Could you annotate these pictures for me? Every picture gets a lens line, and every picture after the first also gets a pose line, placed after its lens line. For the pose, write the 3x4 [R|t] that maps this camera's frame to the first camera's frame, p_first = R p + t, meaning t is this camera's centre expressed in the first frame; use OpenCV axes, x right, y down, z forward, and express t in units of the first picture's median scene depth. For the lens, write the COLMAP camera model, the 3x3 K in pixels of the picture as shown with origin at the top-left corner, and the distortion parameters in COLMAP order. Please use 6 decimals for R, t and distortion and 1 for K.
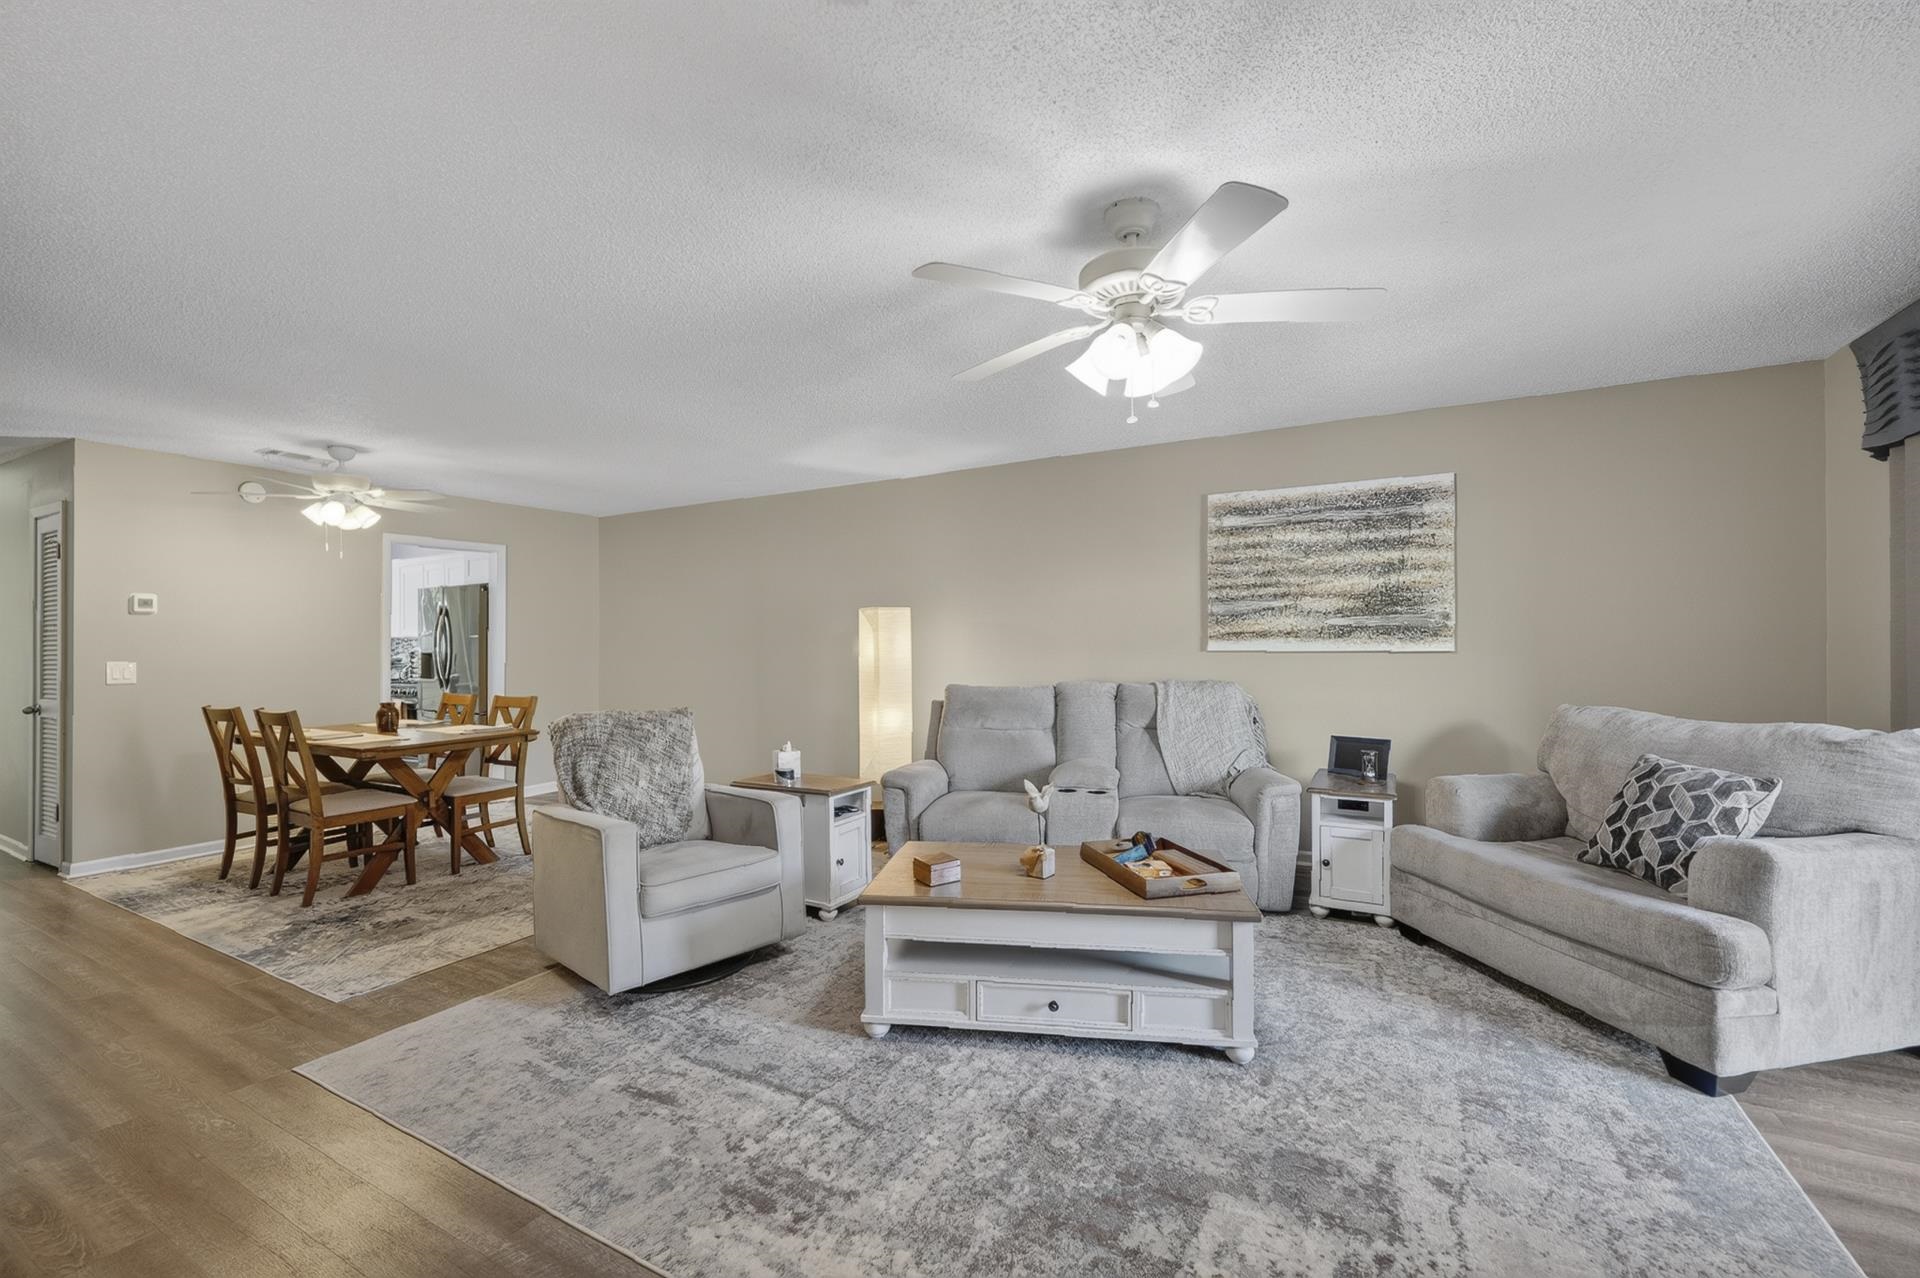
lens RADIAL K [[789.3, 0, 960.5], [0, 789.3, 645.9], [0, 0, 1]] dist [-0.001402, -0.000697]
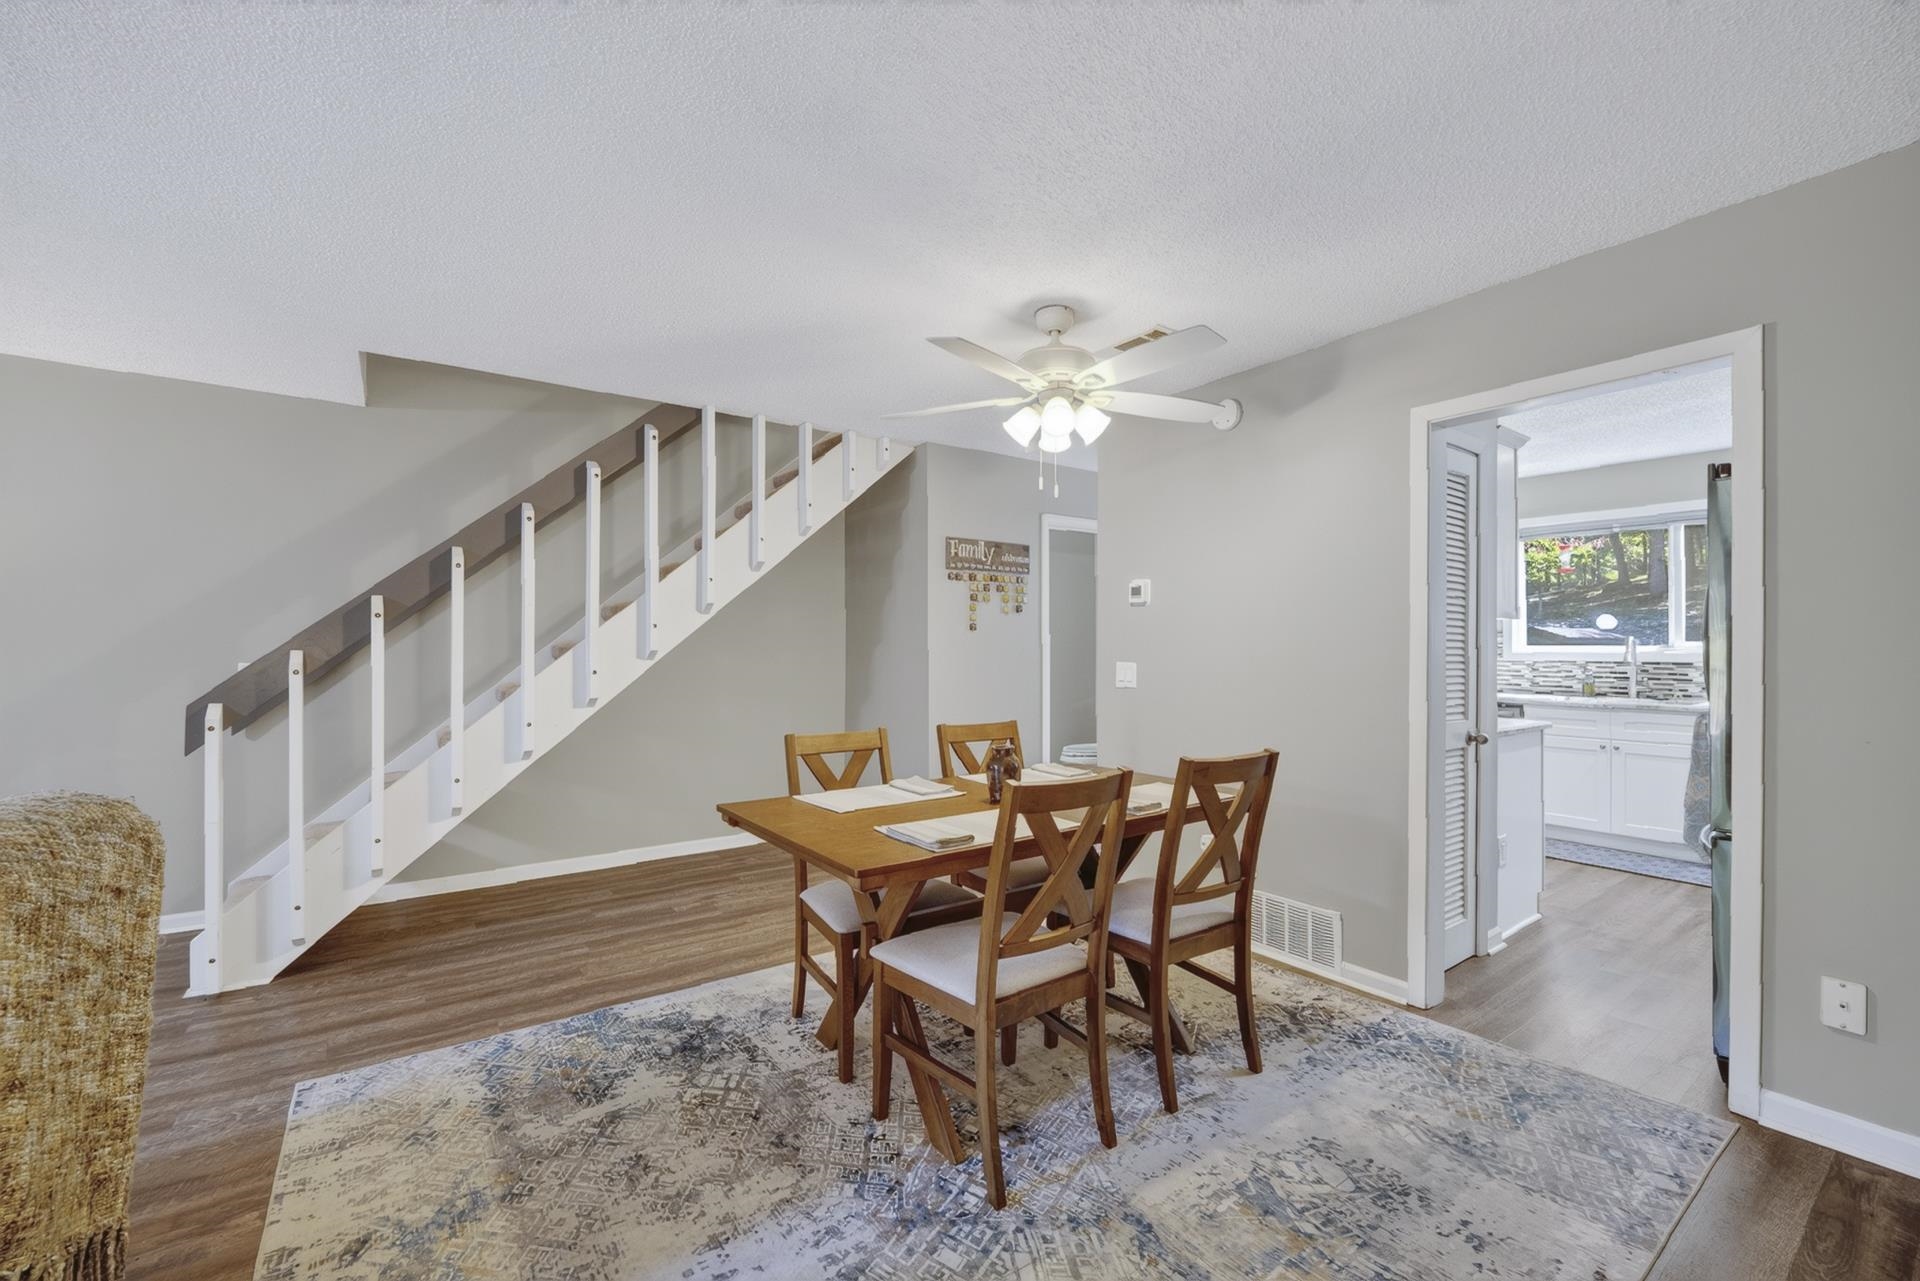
lens RADIAL K [[789.3, 0, 957.1], [0, 789.3, 646.1], [0, 0, 1]] dist [-0.001402, -0.000697]
pose [[-0.431138, -0.008360, -0.902247, -0.281026], [-0.001690, 0.999963, -0.008458, 0.012742], [0.902284, -0.002121, -0.431136, 1.516750]]
